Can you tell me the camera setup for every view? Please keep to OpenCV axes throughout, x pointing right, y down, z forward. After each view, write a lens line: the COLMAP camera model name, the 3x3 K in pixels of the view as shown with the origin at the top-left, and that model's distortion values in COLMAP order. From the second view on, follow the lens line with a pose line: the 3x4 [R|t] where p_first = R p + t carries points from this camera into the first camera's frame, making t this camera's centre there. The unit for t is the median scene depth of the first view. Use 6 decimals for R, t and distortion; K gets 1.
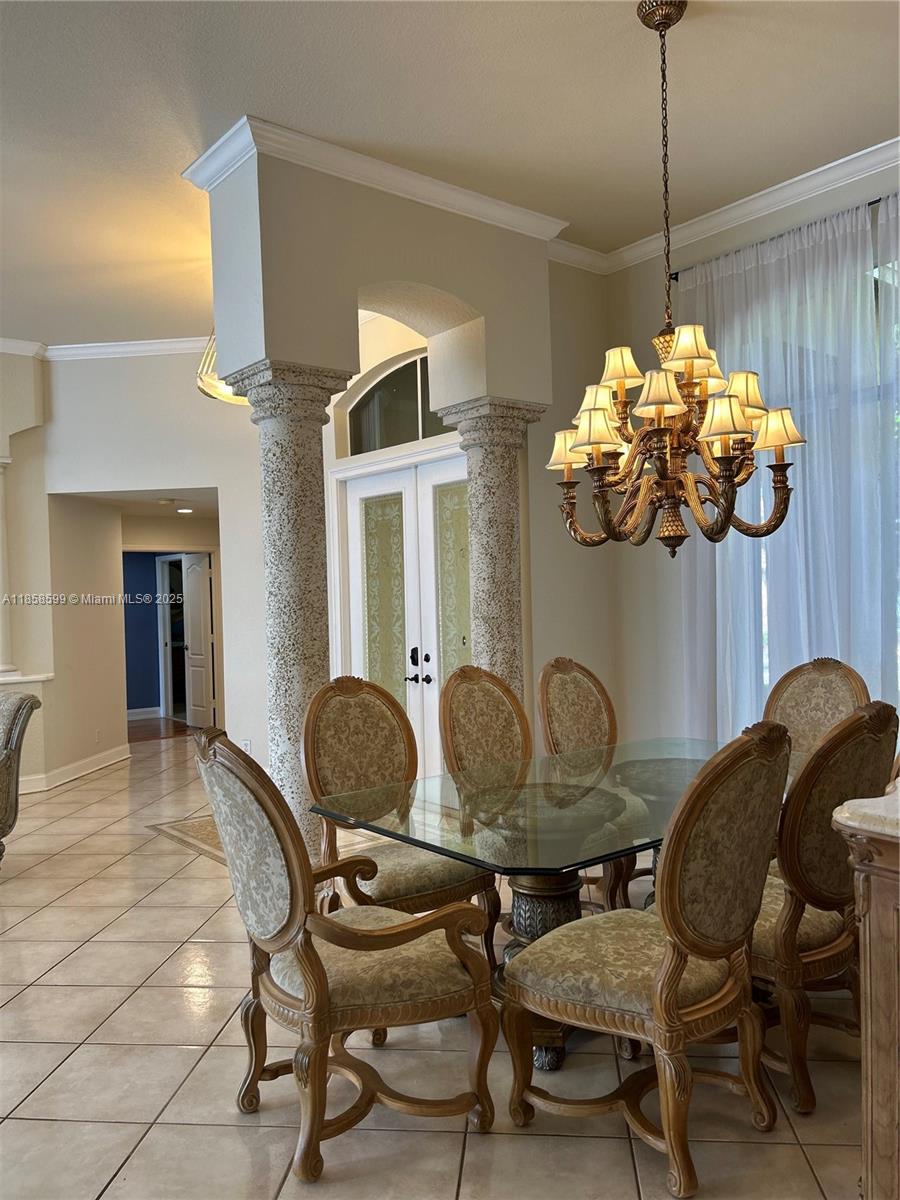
lens RADIAL K [[897.0, 0, 449.4], [0, 897.0, 608.2], [0, 0, 1]] dist [0.089761, -0.123337]
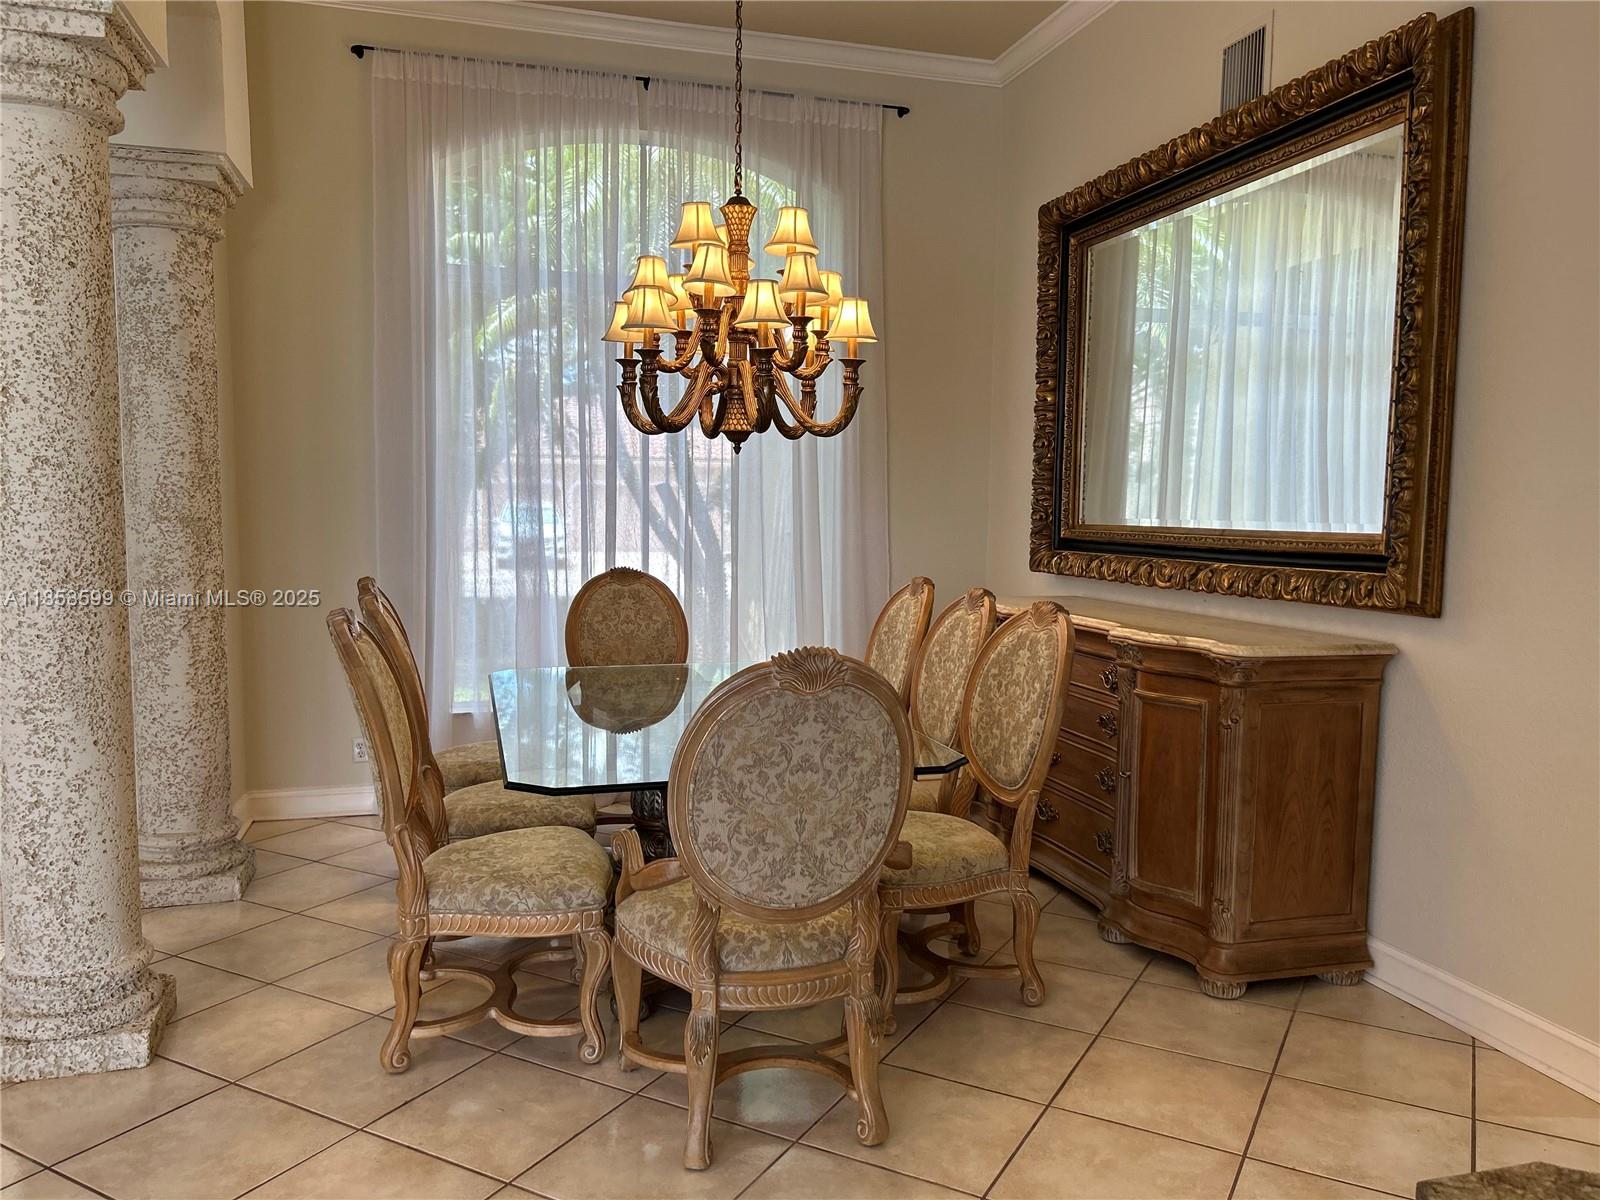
lens RADIAL K [[1196.0, 0, 800.0], [0, 1196.0, 600.0], [0, 0, 1]] dist [0.089761, -0.123337]
pose [[0.400584, -0.046563, 0.915076, -0.651123], [-0.012106, 0.998352, 0.056100, 0.017776], [-0.916180, -0.033550, 0.399360, 0.347205]]
